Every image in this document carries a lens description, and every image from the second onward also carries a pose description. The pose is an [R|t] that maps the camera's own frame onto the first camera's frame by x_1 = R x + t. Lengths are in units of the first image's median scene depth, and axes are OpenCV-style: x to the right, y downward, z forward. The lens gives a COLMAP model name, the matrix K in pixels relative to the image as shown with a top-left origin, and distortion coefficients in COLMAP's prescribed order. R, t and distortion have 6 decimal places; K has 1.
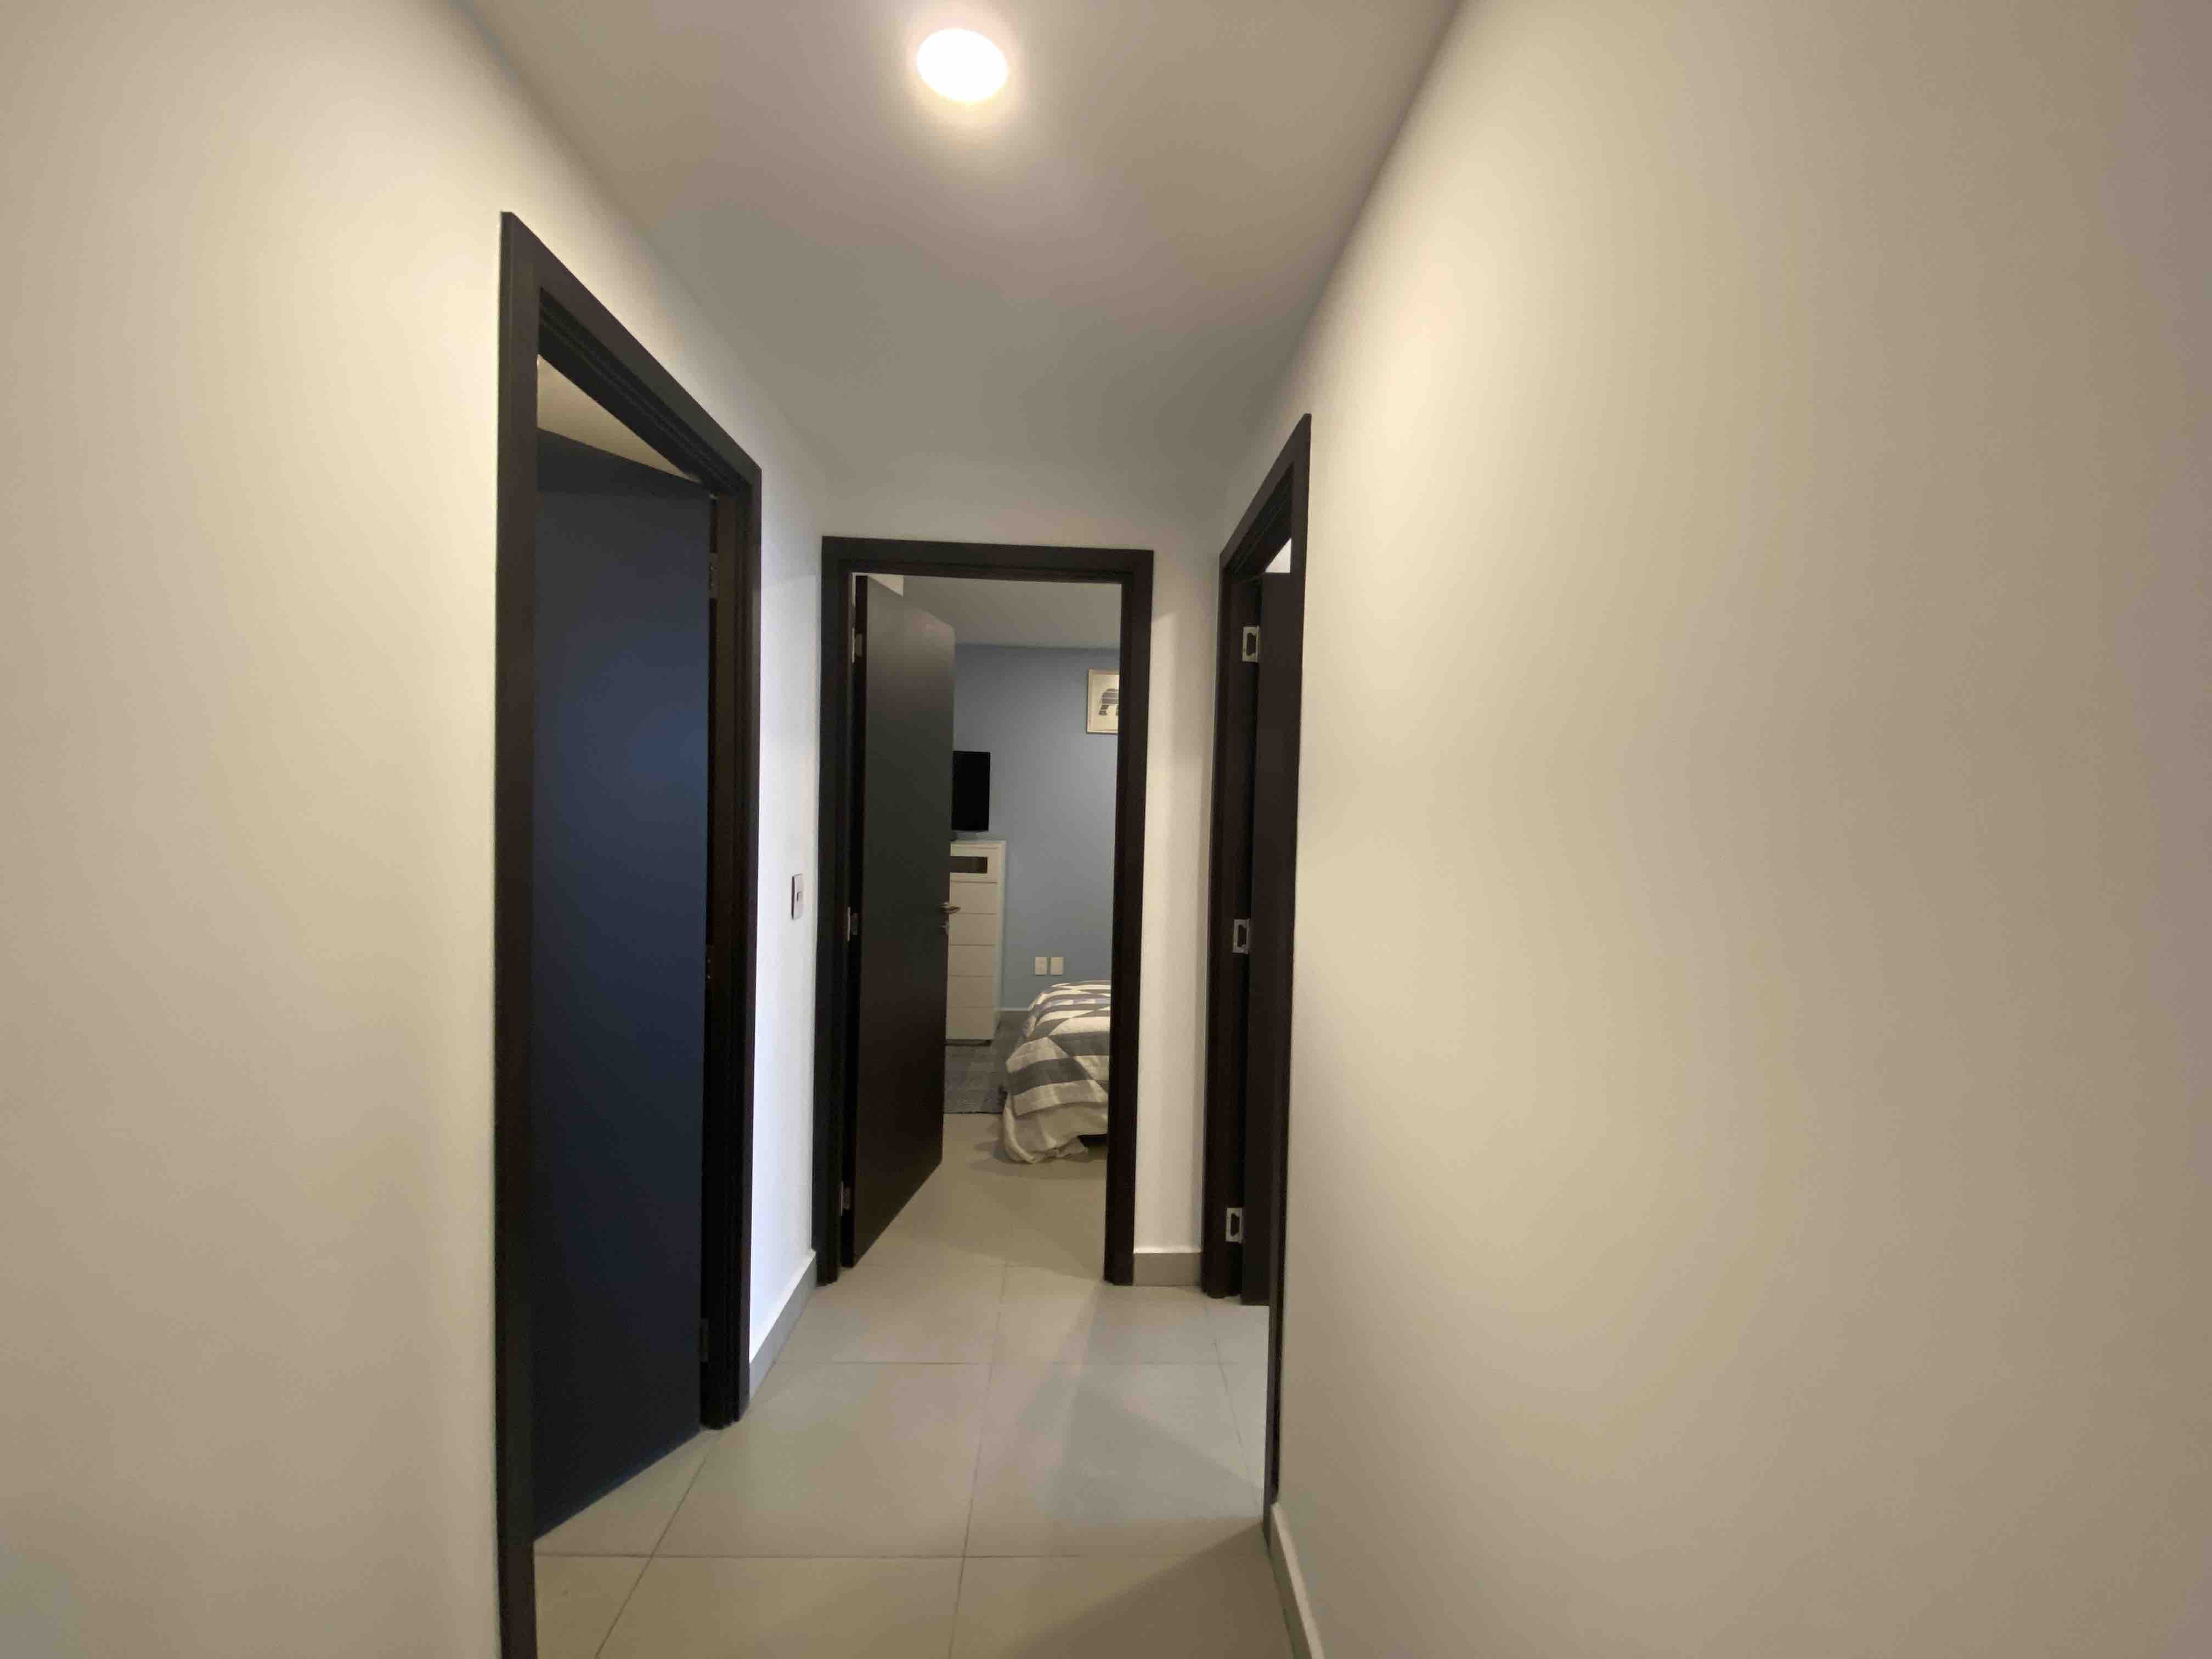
lens RADIAL K [[887.3, 0, 1110.0], [0, 887.3, 823.5], [0, 0, 1]] dist [0.000498, -0.017644]
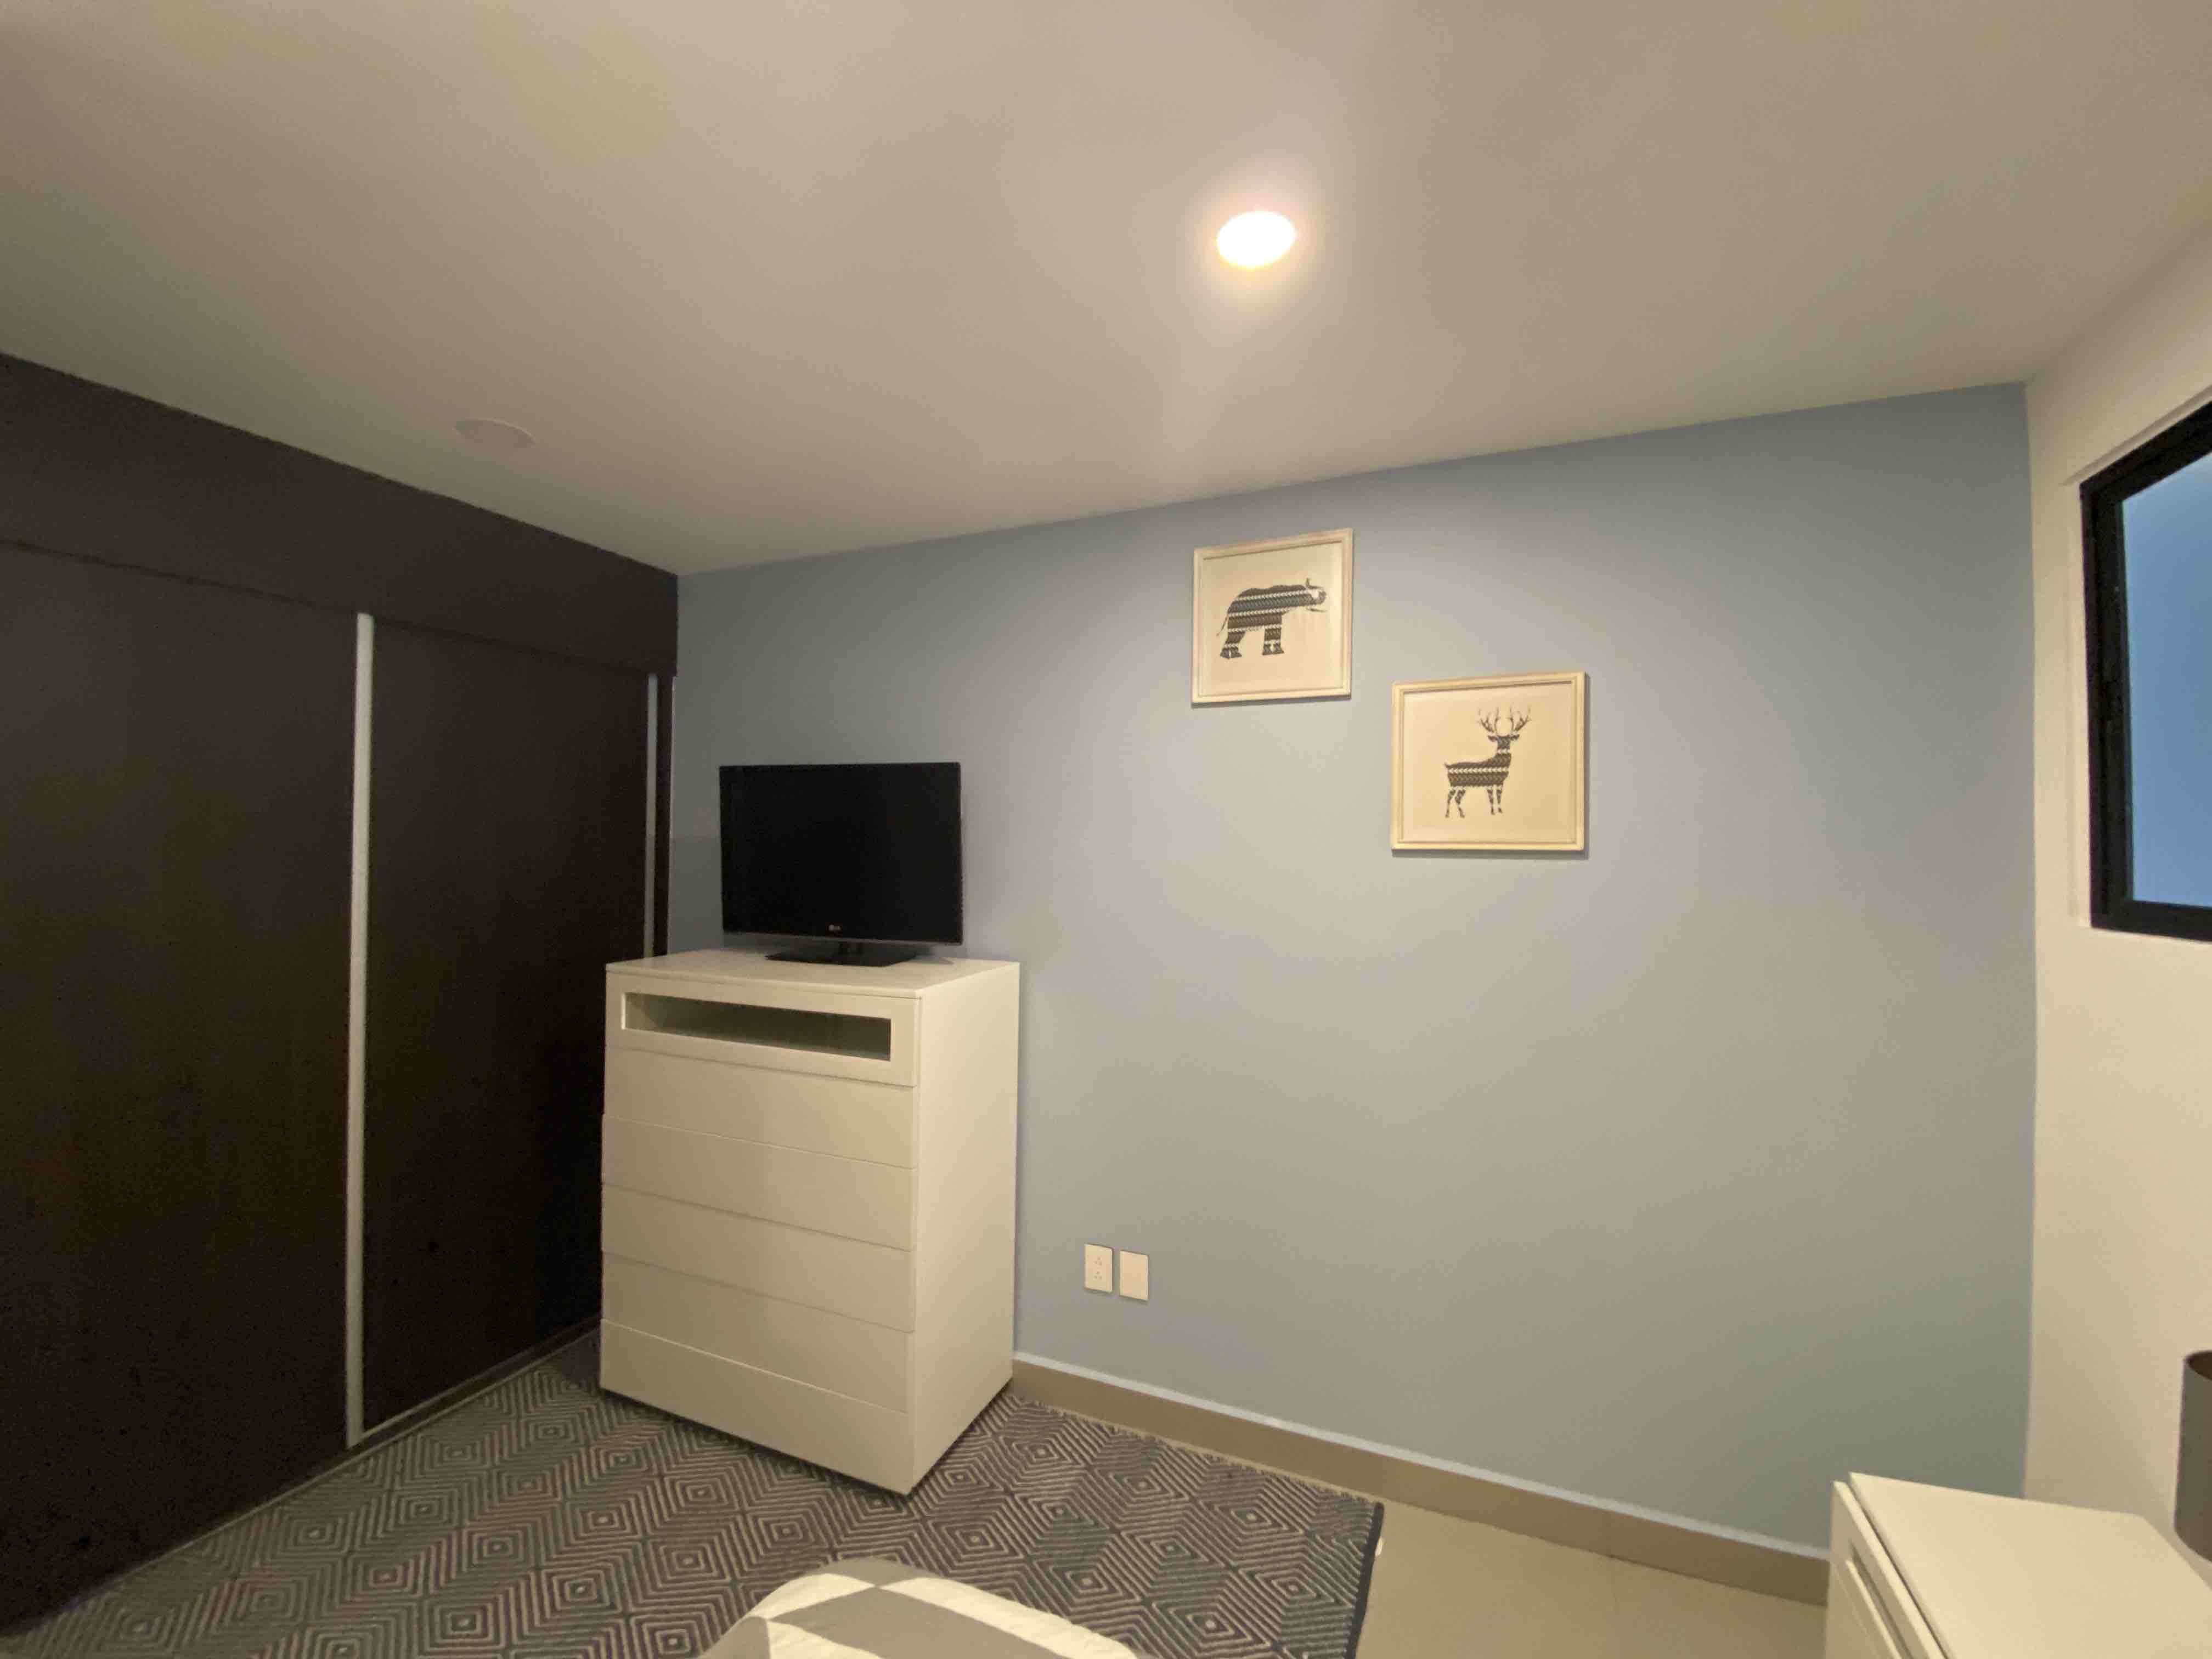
lens RADIAL K [[887.3, 0, 1110.0], [0, 887.3, 823.5], [0, 0, 1]] dist [0.000498, -0.017644]
pose [[0.902174, -0.030475, -0.430295, 0.112933], [-0.000357, 0.997448, -0.071391, -0.018405], [0.431373, 0.064561, 0.899861, 0.619616]]
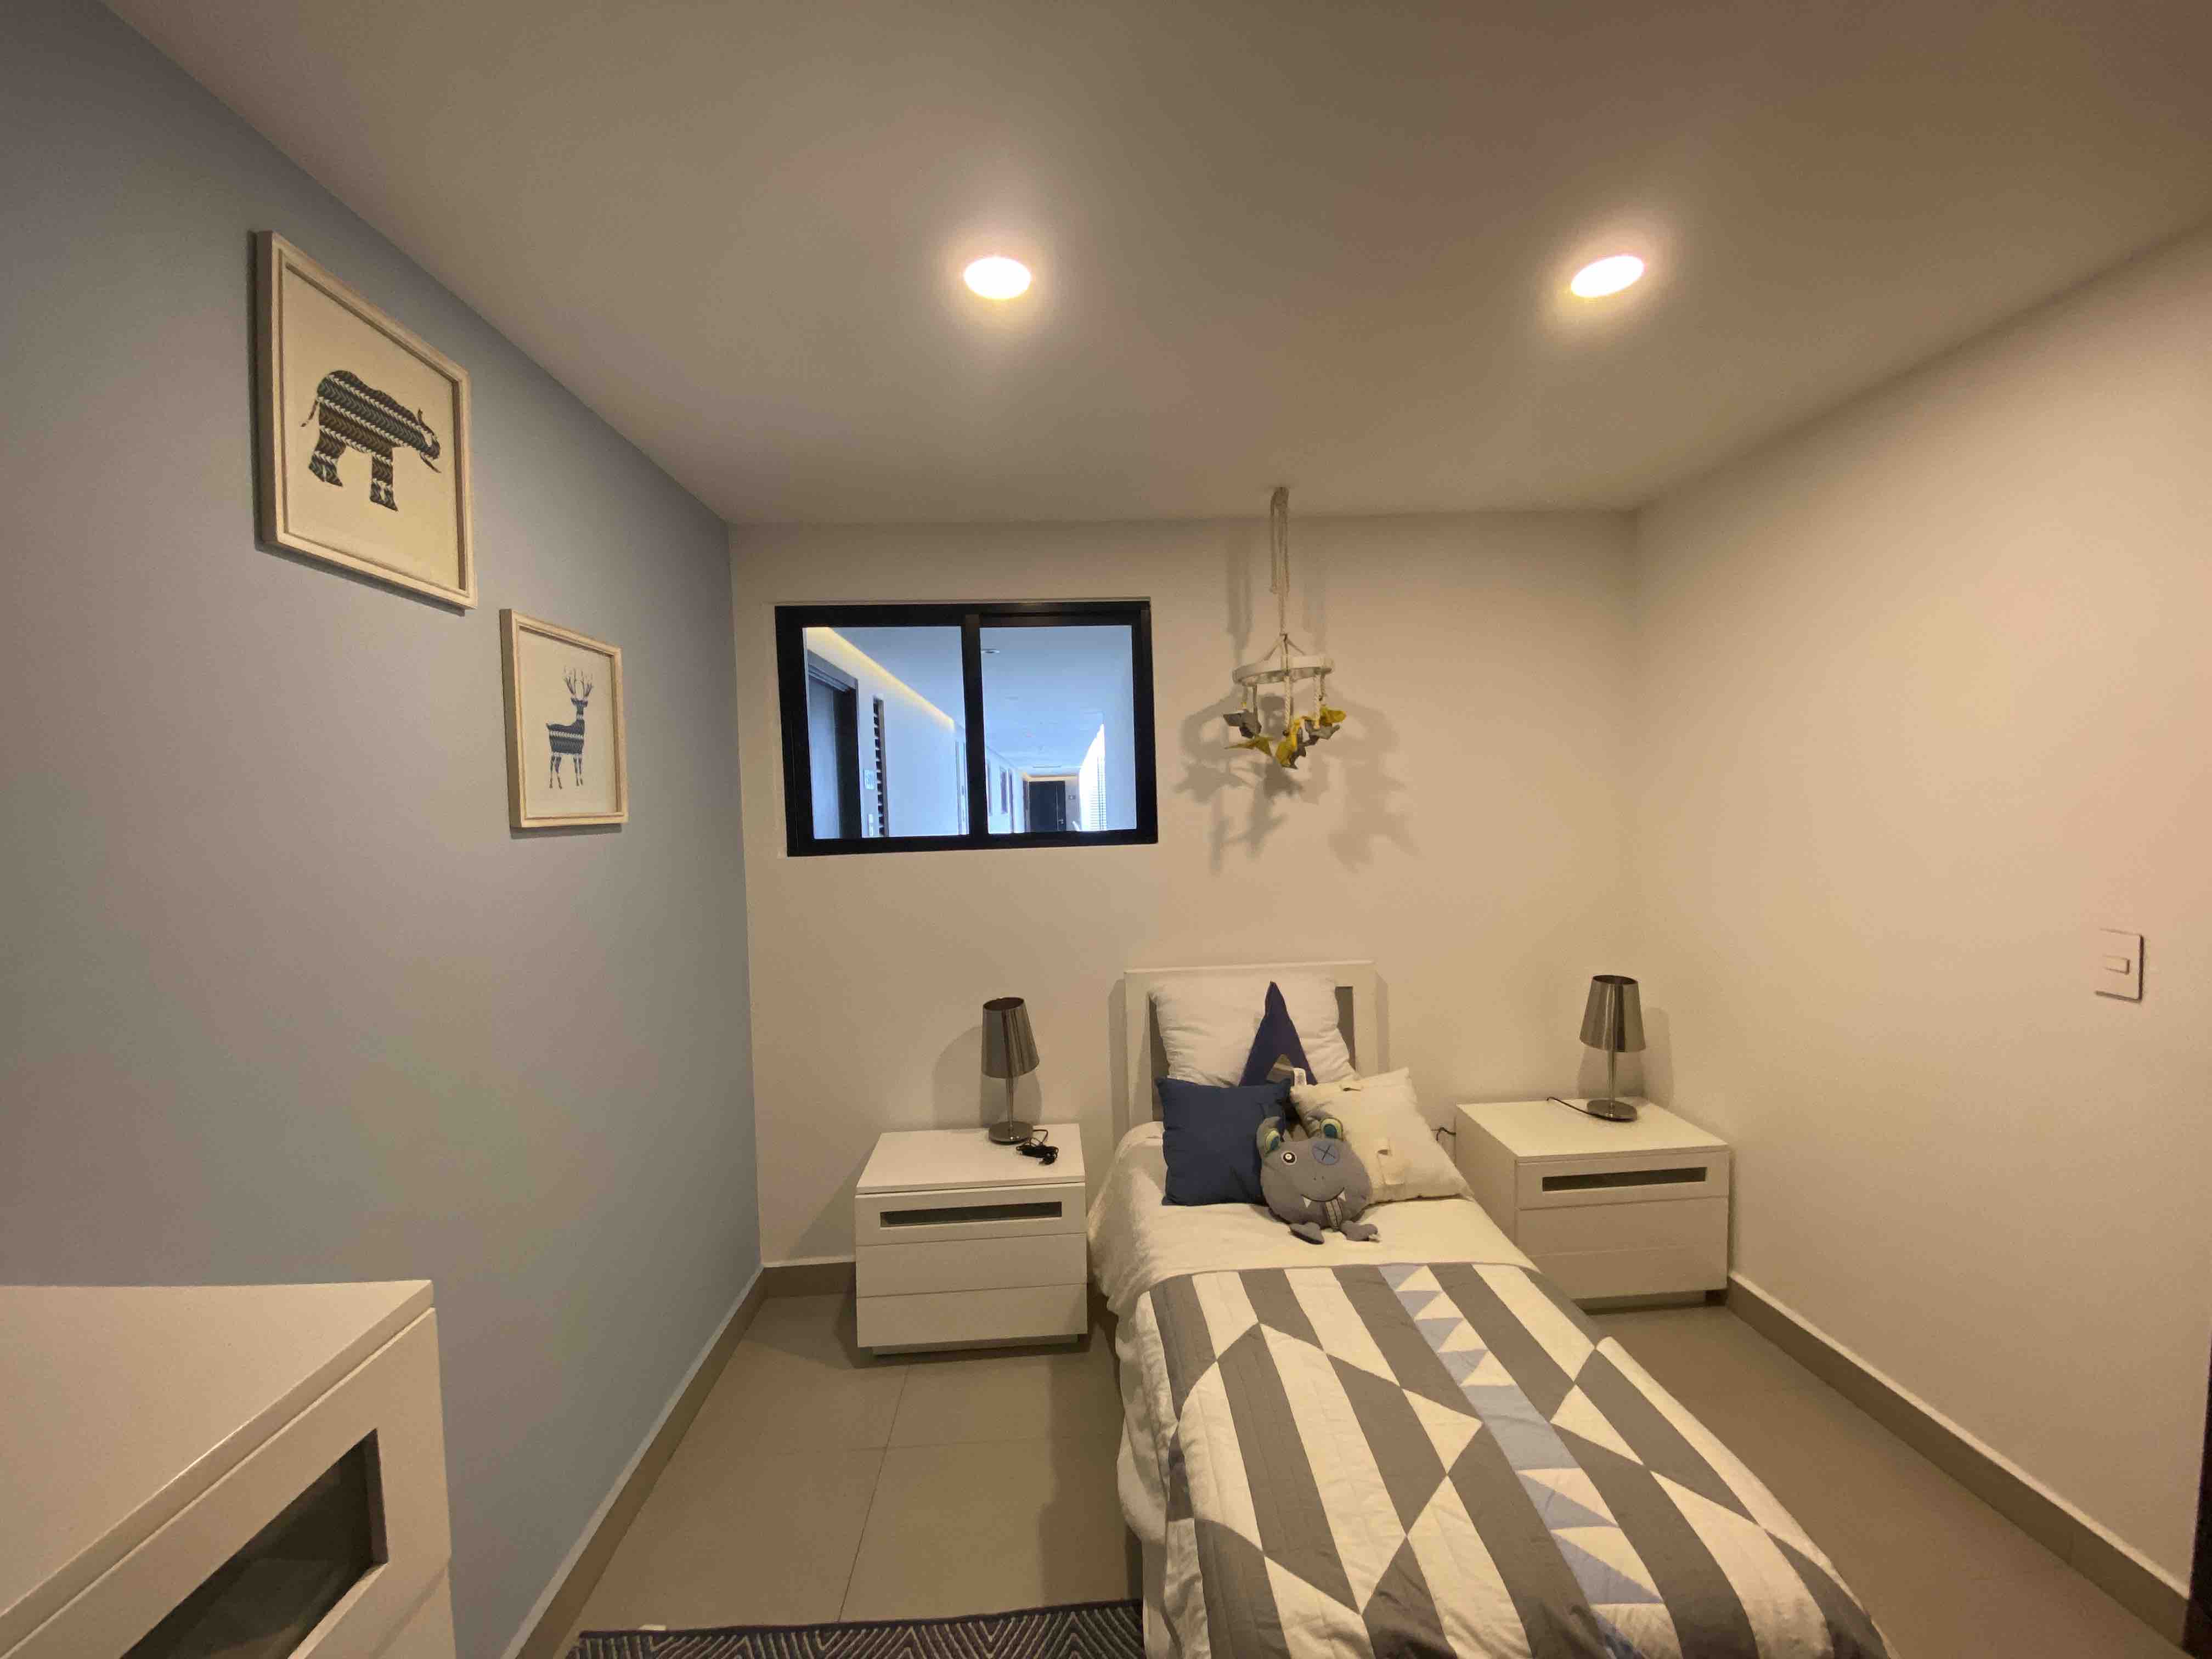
lens RADIAL K [[889.6, 0, 1103.2], [0, 889.6, 822.7], [0, 0, 1]] dist [-0.013987, -0.007439]
pose [[-0.011949, -0.049128, 0.998721, -0.225496], [0.069102, 0.996364, 0.049839, -0.037026], [-0.997538, 0.069609, -0.008511, 0.819901]]
